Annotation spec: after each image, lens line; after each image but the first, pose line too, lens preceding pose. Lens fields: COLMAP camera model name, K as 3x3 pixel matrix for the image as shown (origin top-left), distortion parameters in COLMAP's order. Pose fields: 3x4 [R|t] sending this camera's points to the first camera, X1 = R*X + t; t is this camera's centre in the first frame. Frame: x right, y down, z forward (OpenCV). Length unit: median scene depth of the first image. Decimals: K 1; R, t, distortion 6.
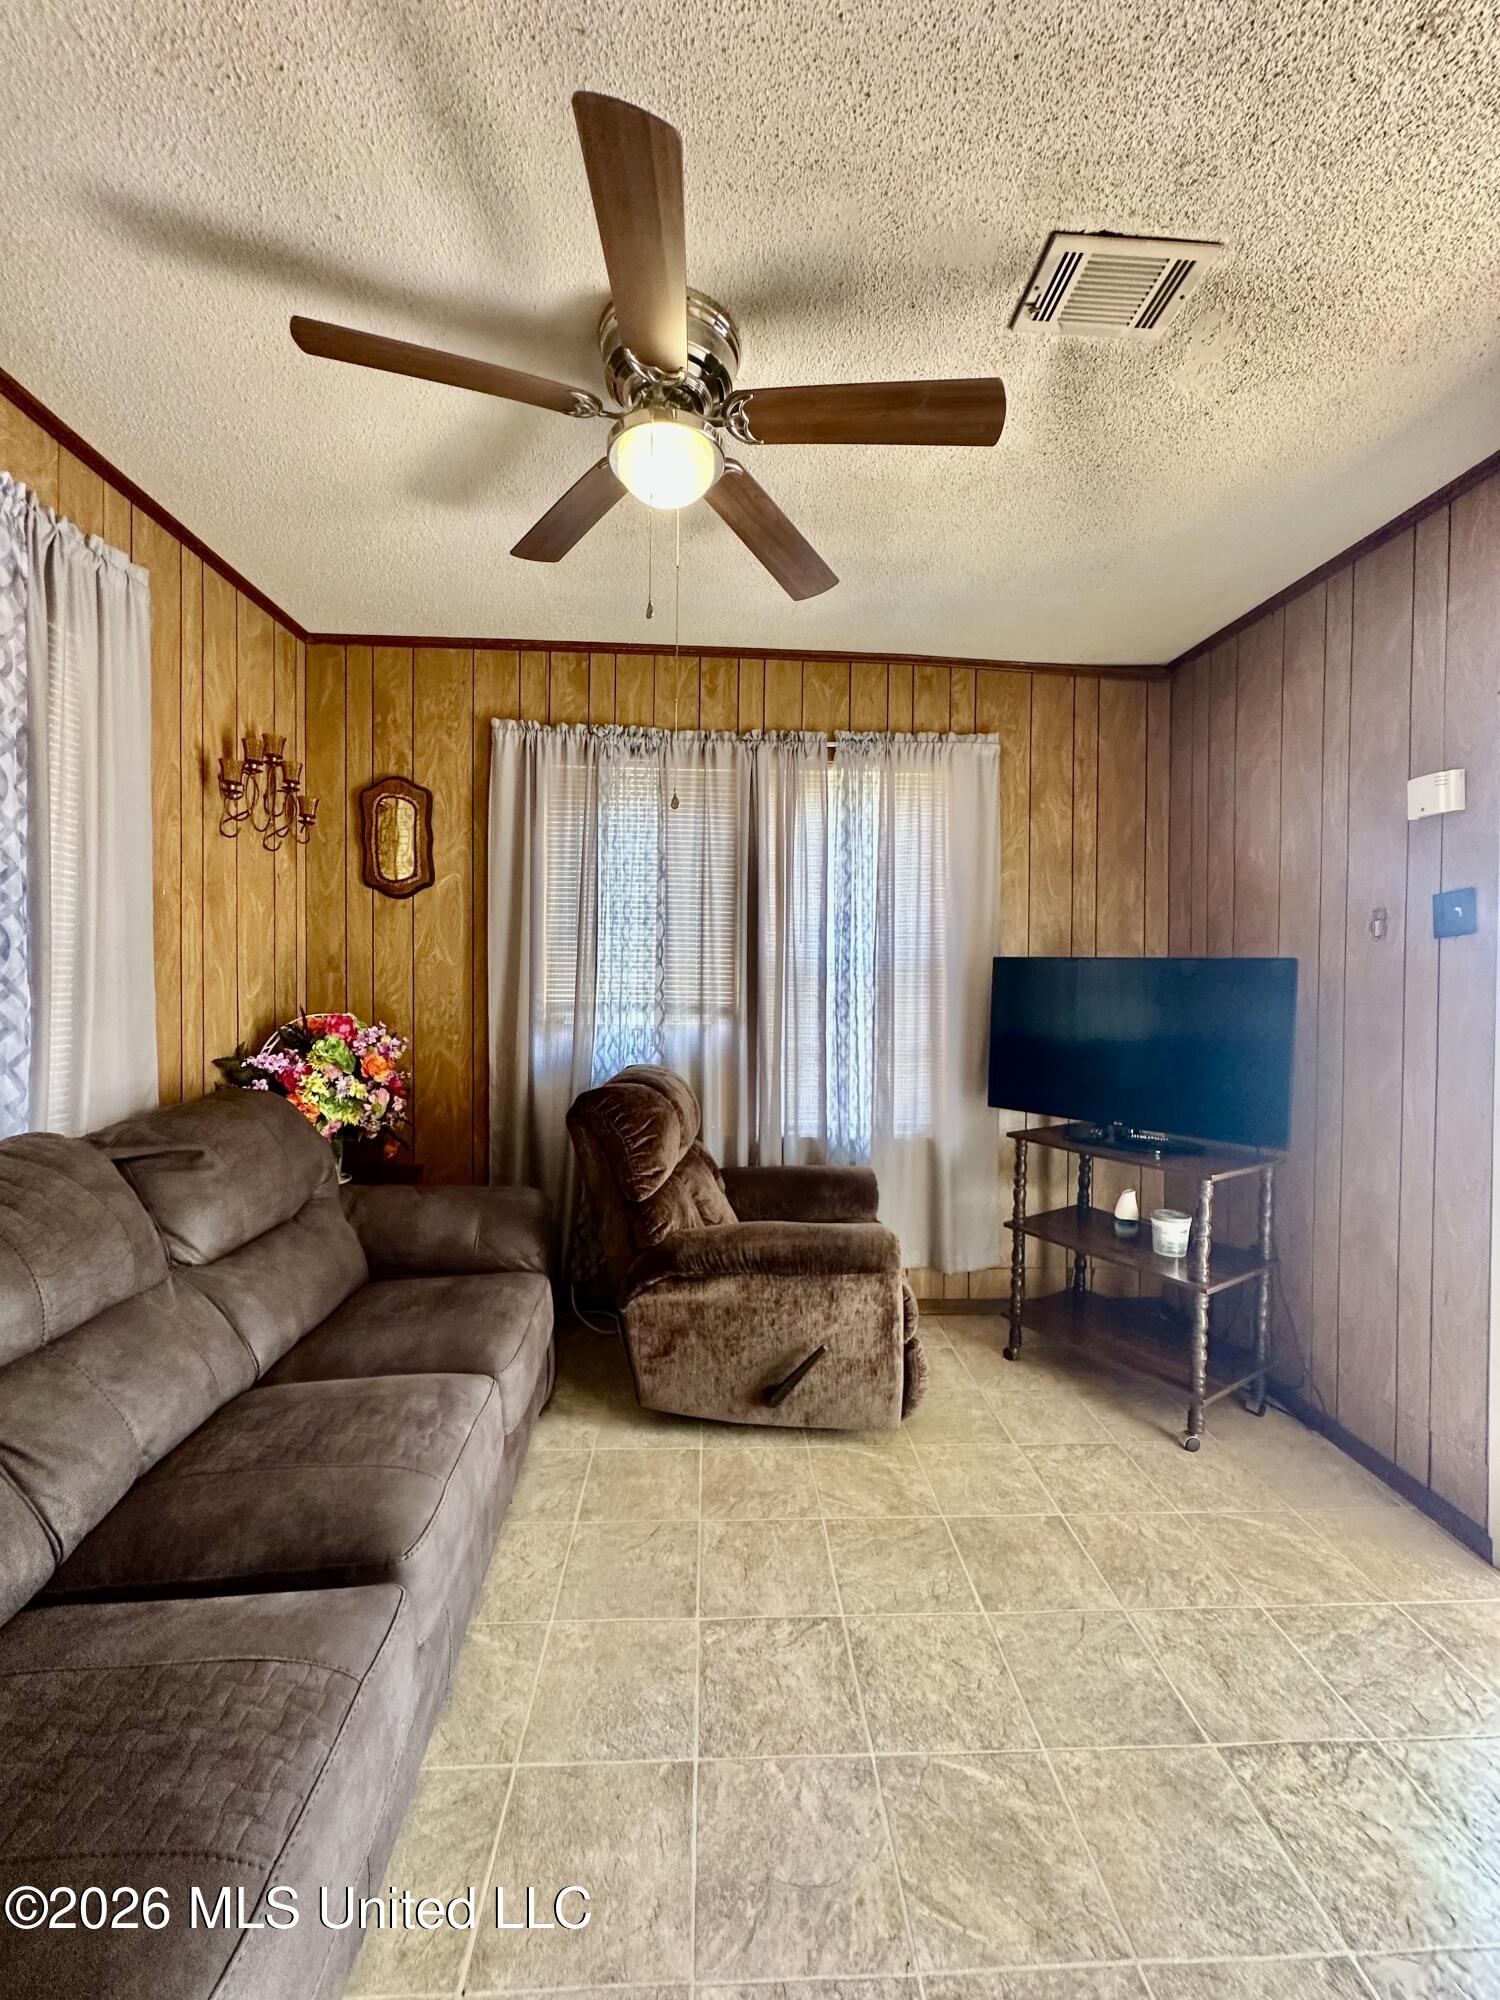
lens RADIAL K [[799.3, 0, 750.0], [0, 799.3, 1000.0], [0, 0, 1]] dist [-0.005242, 0.000798]
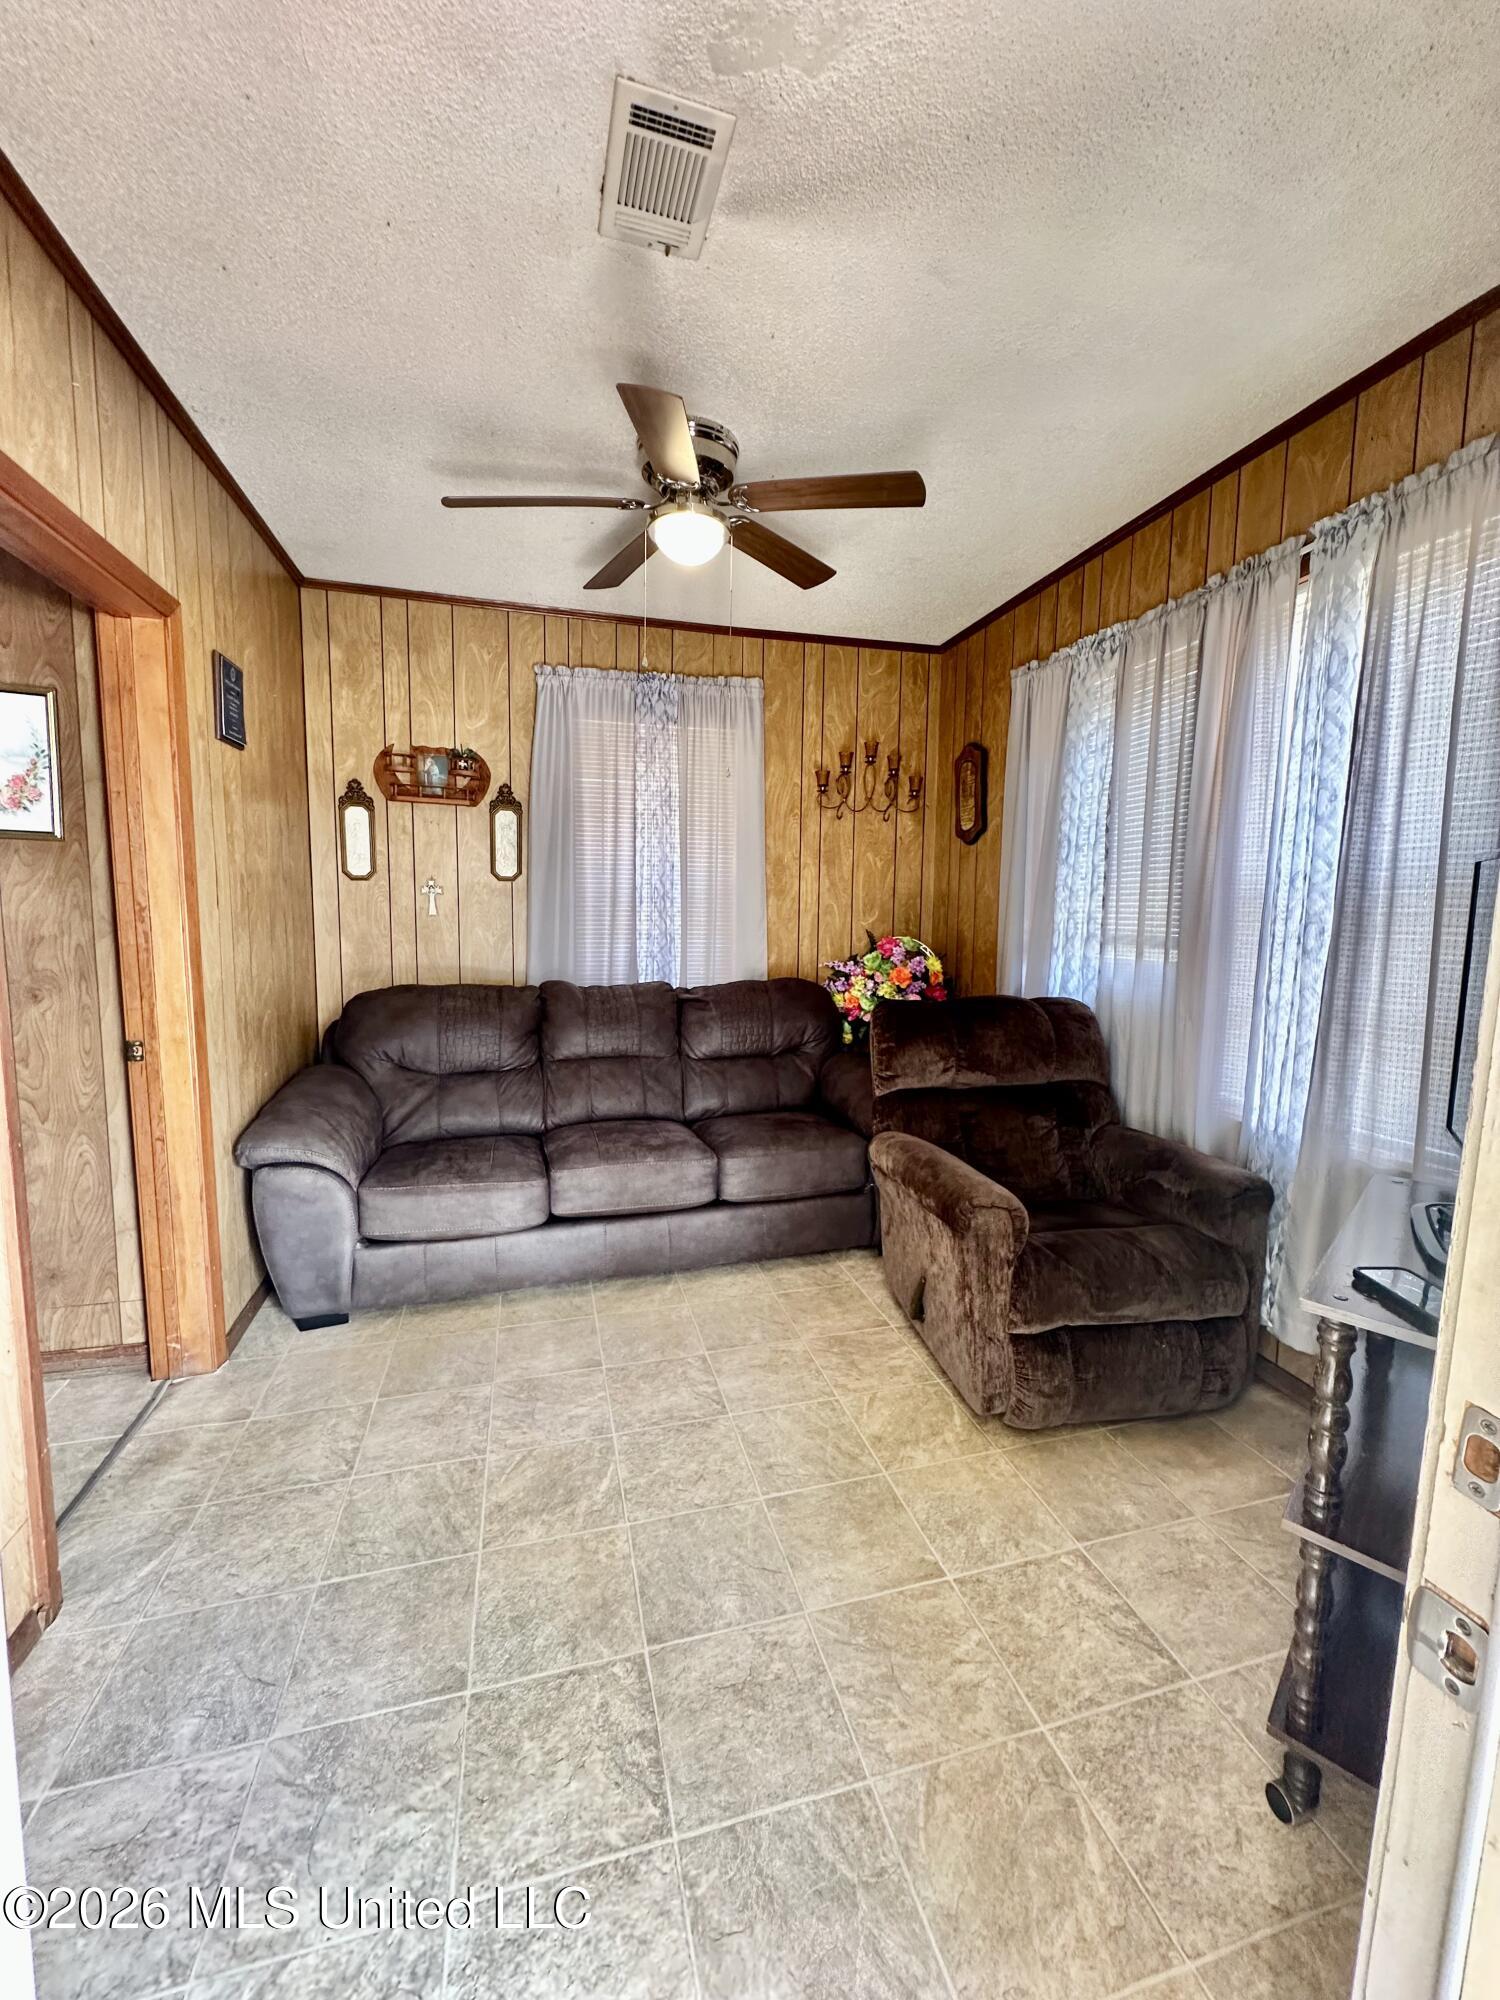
lens RADIAL K [[798.7, 0, 750.0], [0, 798.7, 1000.0], [0, 0, 1]] dist [0.001010, -0.000483]
pose [[0.211690, 0.097916, -0.972420, 0.899159], [-0.027008, 0.995175, 0.094327, 0.003474], [0.976964, 0.006295, 0.213313, 0.533954]]
